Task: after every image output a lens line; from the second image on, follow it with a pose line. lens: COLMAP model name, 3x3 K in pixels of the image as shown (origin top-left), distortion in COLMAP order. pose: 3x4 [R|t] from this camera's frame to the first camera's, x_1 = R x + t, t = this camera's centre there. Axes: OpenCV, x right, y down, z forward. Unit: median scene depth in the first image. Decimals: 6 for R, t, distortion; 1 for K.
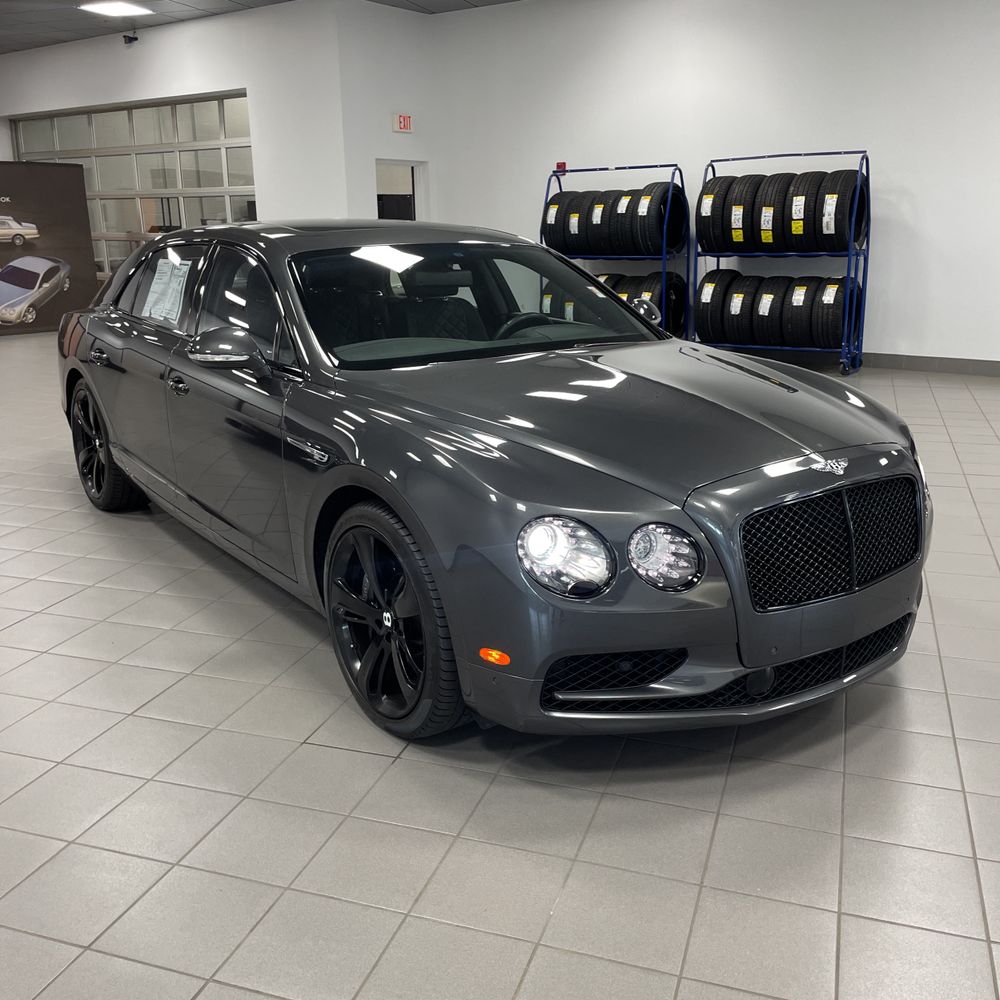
lens RADIAL K [[998.1, 0, 500.0], [0, 998.1, 500.0], [0, 0, 1]] dist [0.017702, 0.004672]
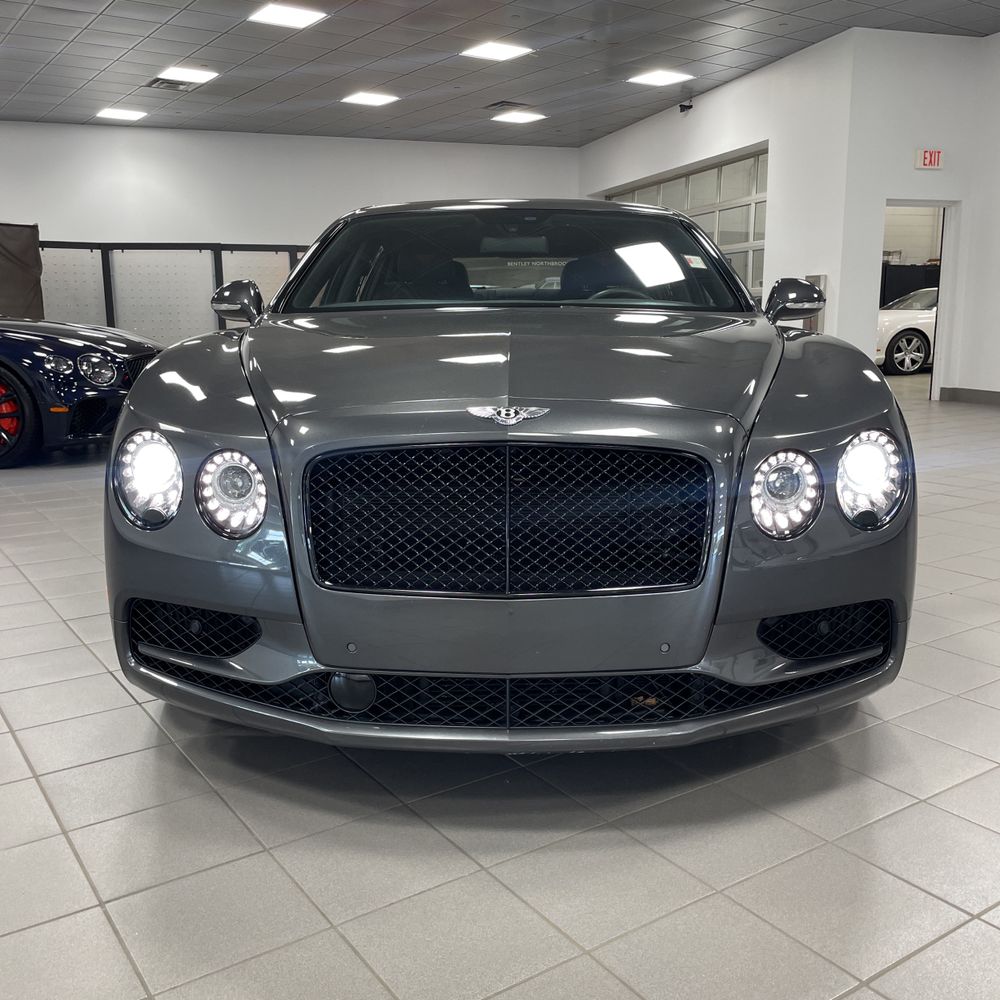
lens RADIAL K [[1005.5, 0, 500.0], [0, 1005.5, 500.0], [0, 0, 1]] dist [0.077489, -0.101176]
pose [[0.802070, 0.114276, -0.586195, 0.153604], [-0.163750, 0.985988, -0.031840, 0.009719], [0.574343, 0.121528, 0.809544, 0.088722]]
